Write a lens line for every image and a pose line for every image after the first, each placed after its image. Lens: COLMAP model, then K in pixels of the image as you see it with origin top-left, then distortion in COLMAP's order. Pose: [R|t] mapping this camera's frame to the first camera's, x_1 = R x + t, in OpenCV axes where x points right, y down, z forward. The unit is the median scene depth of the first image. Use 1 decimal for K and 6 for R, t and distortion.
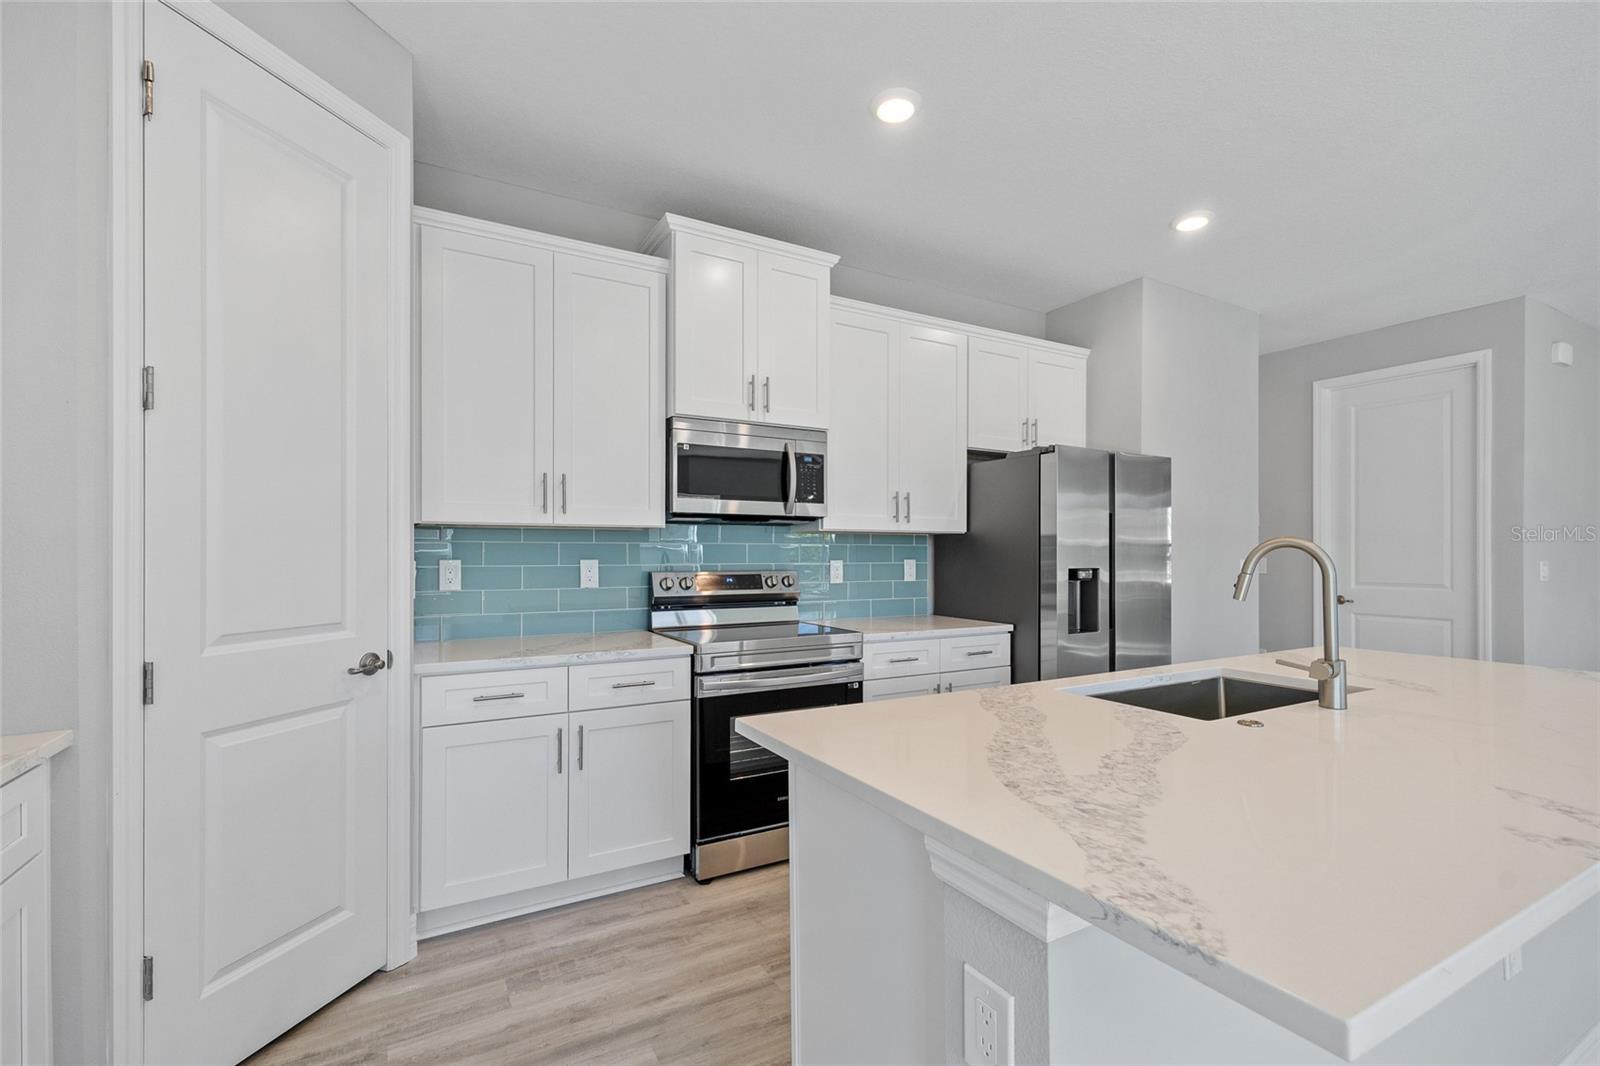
lens RADIAL K [[690.7, 0, 794.9], [0, 690.7, 550.8], [0, 0, 1]] dist [0.004743, -0.000478]
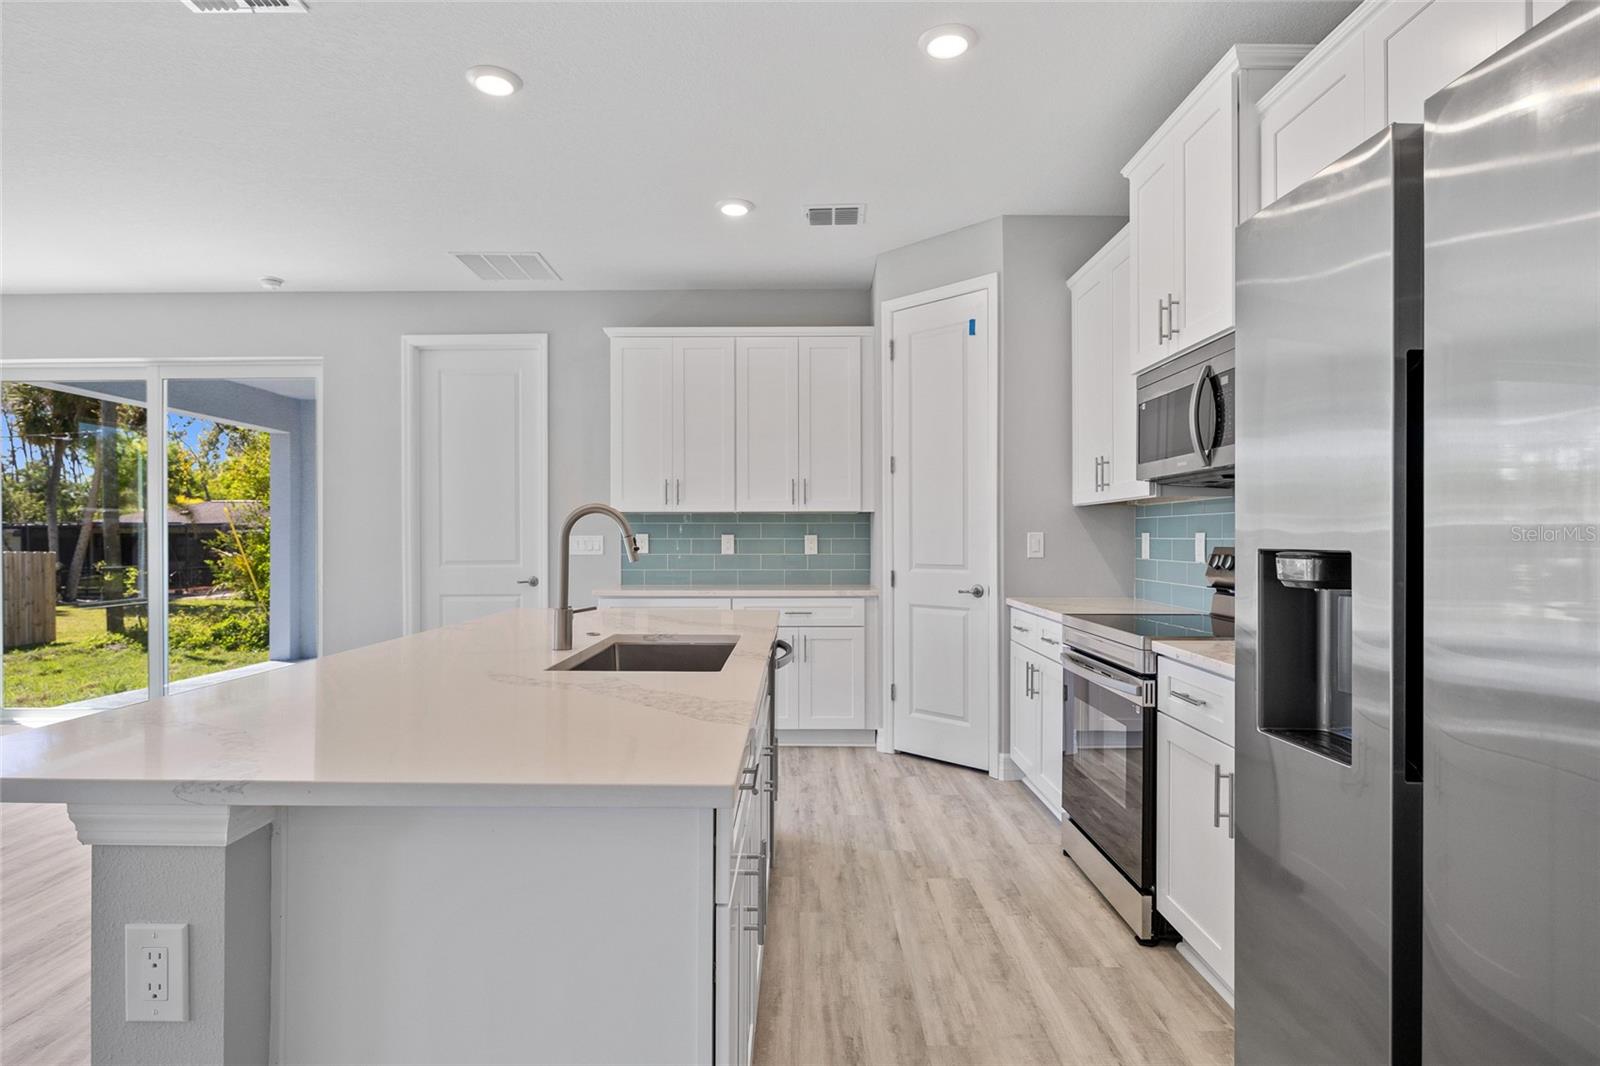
lens RADIAL K [[855.3, 0, 801.4], [0, 855.3, 534.4], [0, 0, 1]] dist [-0.000404, 0.000108]
pose [[-0.484547, -0.004898, -0.874752, 1.122485], [0.000634, 0.999982, -0.005951, 0.024990], [0.874765, -0.003438, -0.484535, 1.246247]]
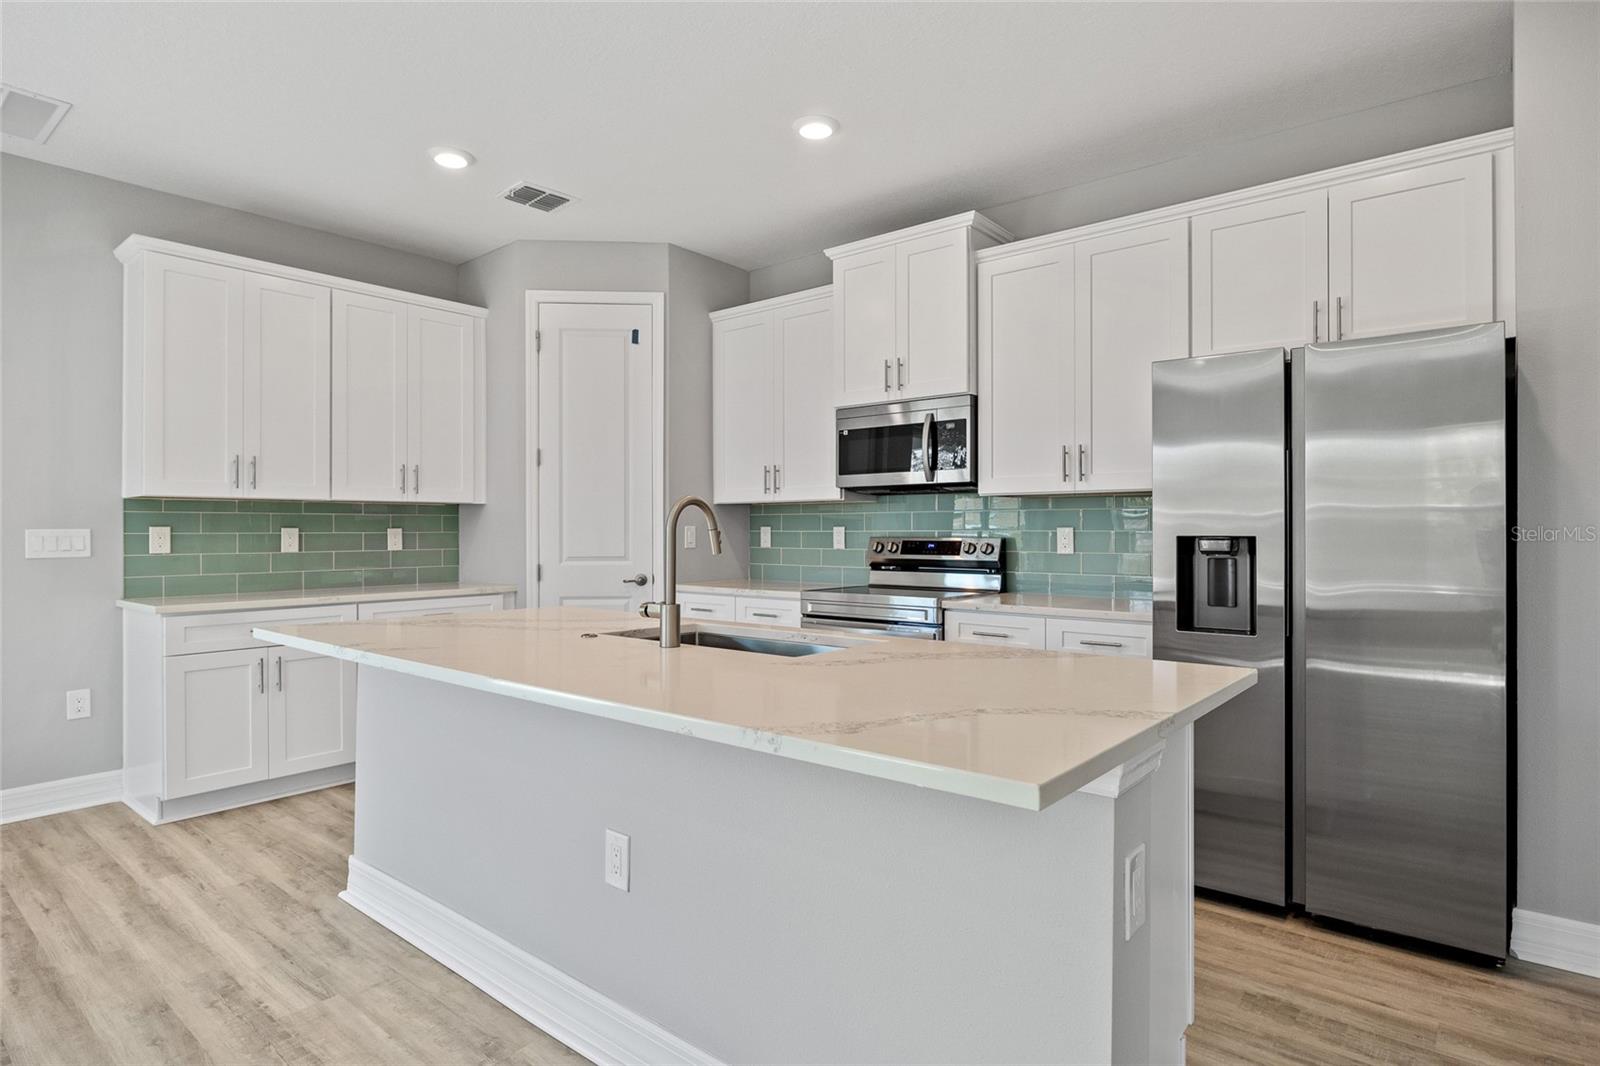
lens RADIAL K [[846.7, 0, 813.6], [0, 846.7, 525.8], [0, 0, 1]] dist [-0.011144, 0.000019]
pose [[0.377726, -0.008794, -0.925876, 1.293807], [0.004176, 0.999961, -0.007794, 0.026059], [0.925908, -0.000922, 0.377747, 0.420781]]
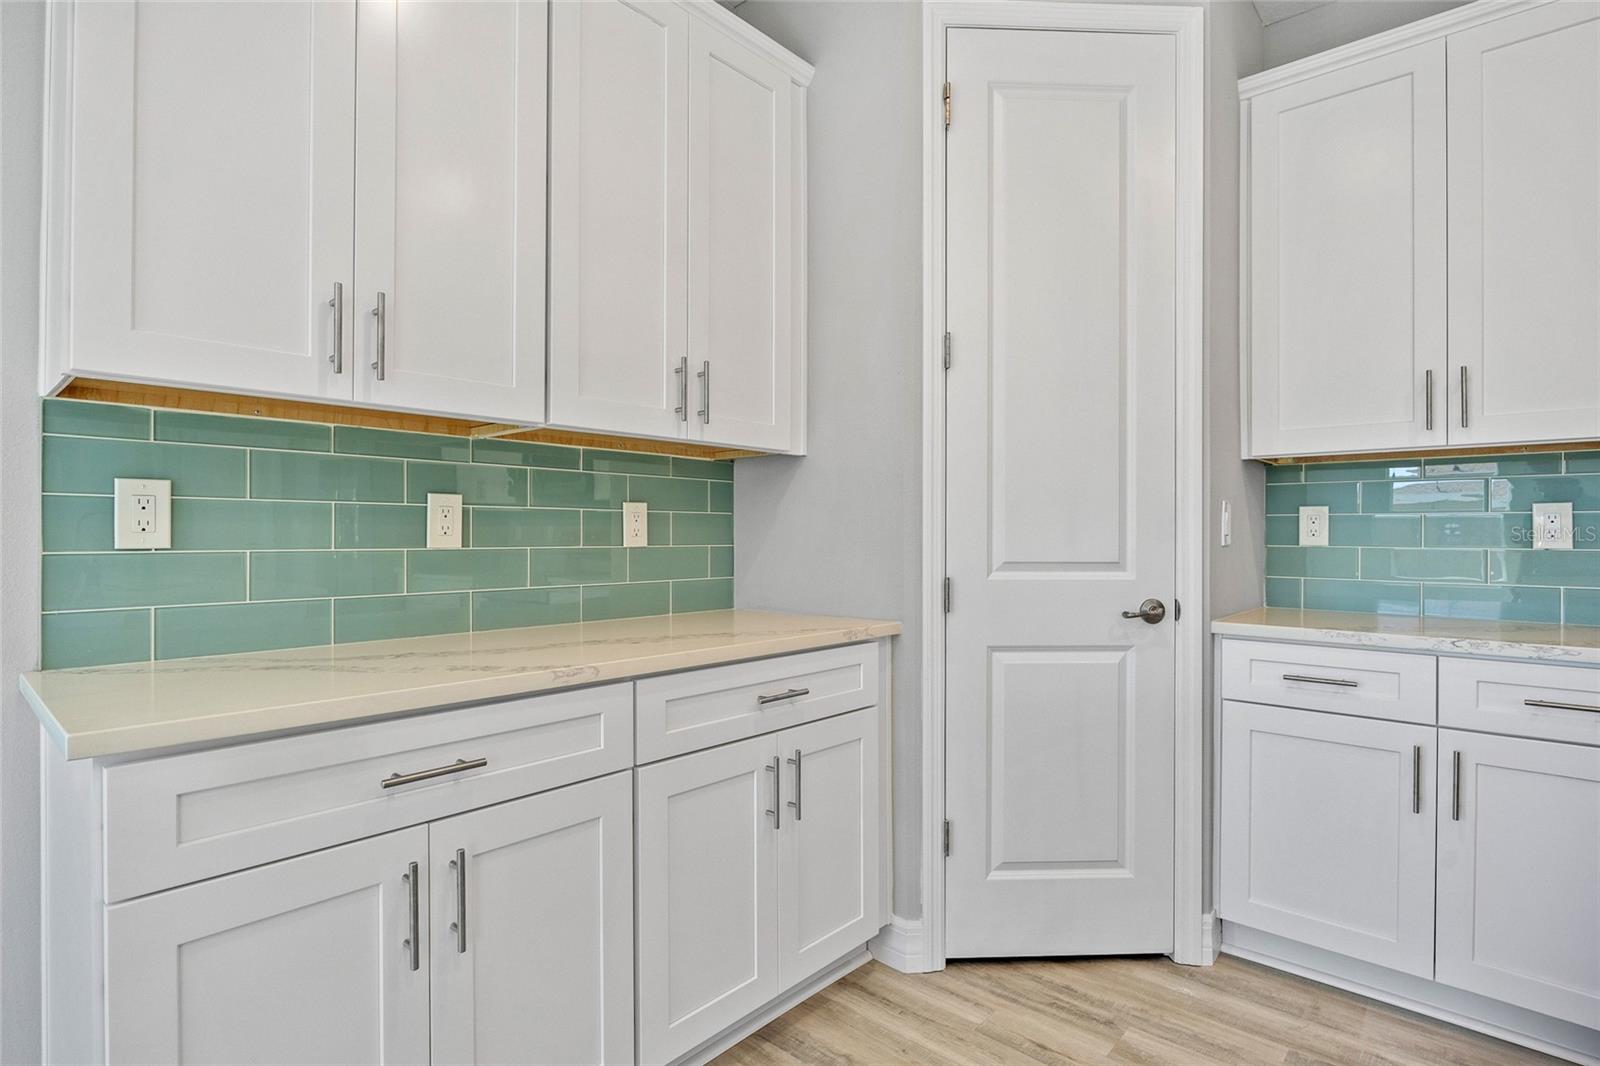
lens RADIAL K [[803.4, 0, 797.3], [0, 803.4, 535.6], [0, 0, 1]] dist [-0.009789, 0.000957]
pose [[0.327825, -0.000202, -0.944739, 0.169475], [-0.001402, 0.999999, -0.000700, 0.049148], [0.944737, 0.001553, 0.327824, 0.162225]]
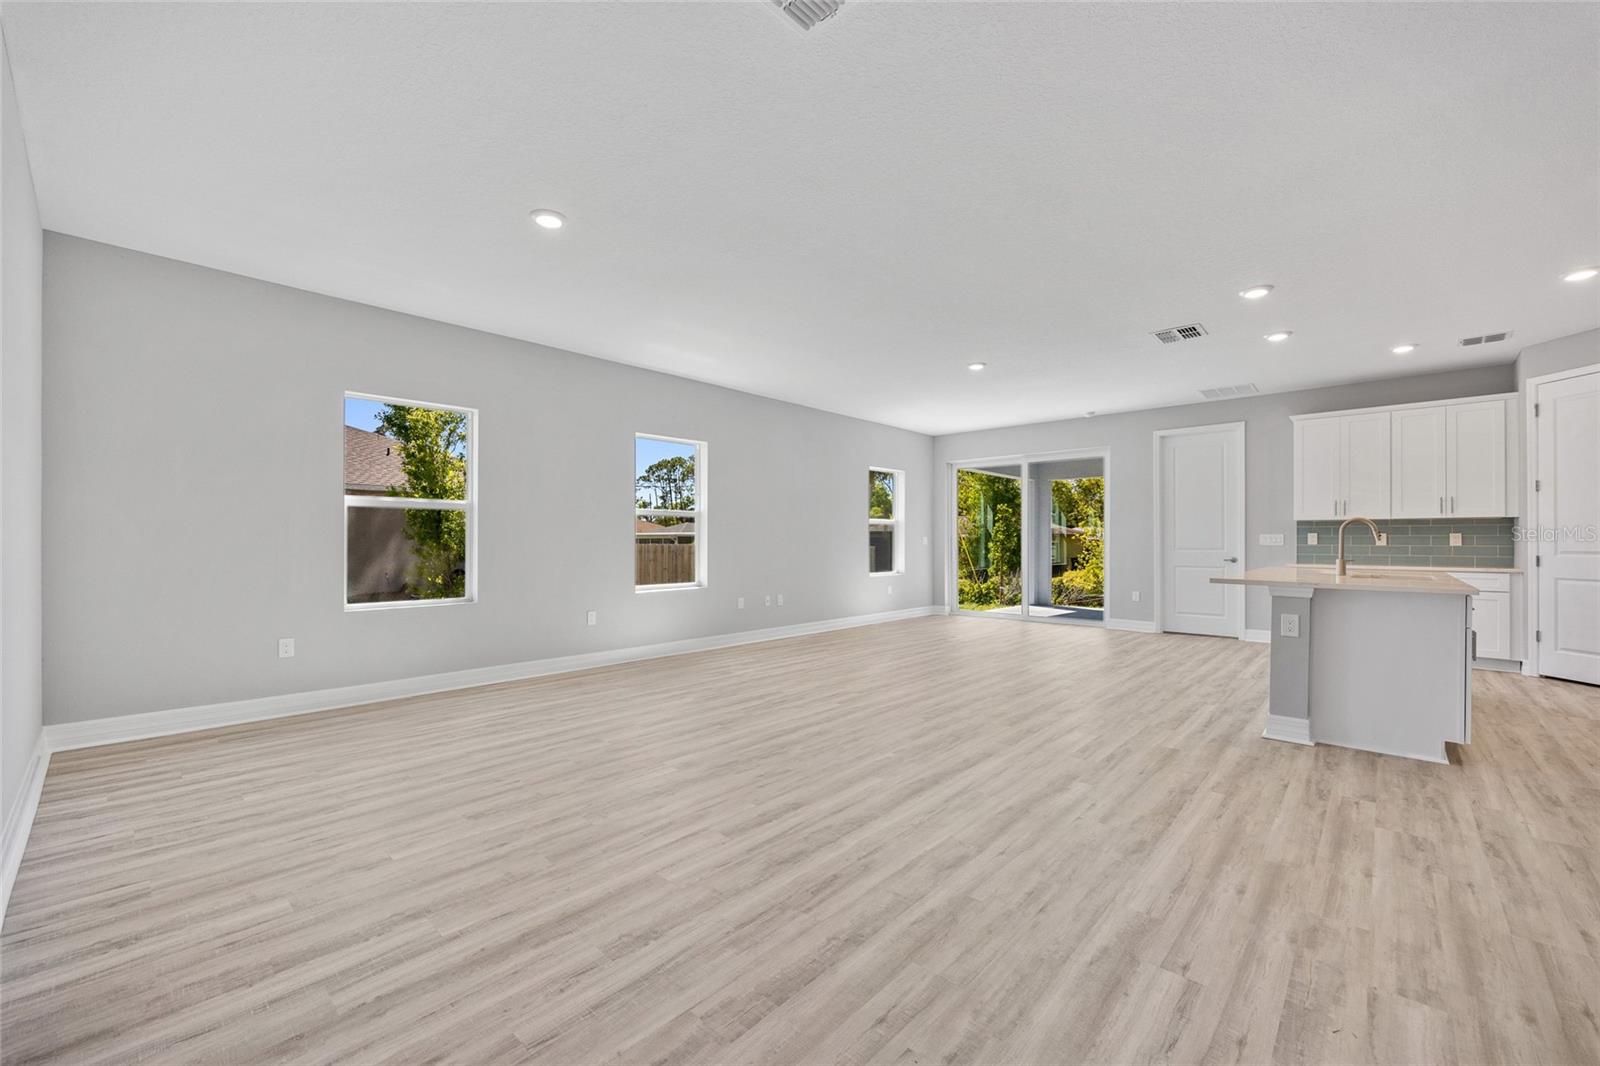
lens RADIAL K [[653.9, 0, 764.4], [0, 653.9, 538.2], [0, 0, 1]] dist [-0.010121, 0.000621]
pose [[-0.955419, -0.006300, -0.295188, 2.414660], [-0.004776, 0.999971, -0.005885, 0.058034], [0.295216, -0.004213, -0.955421, 1.778103]]
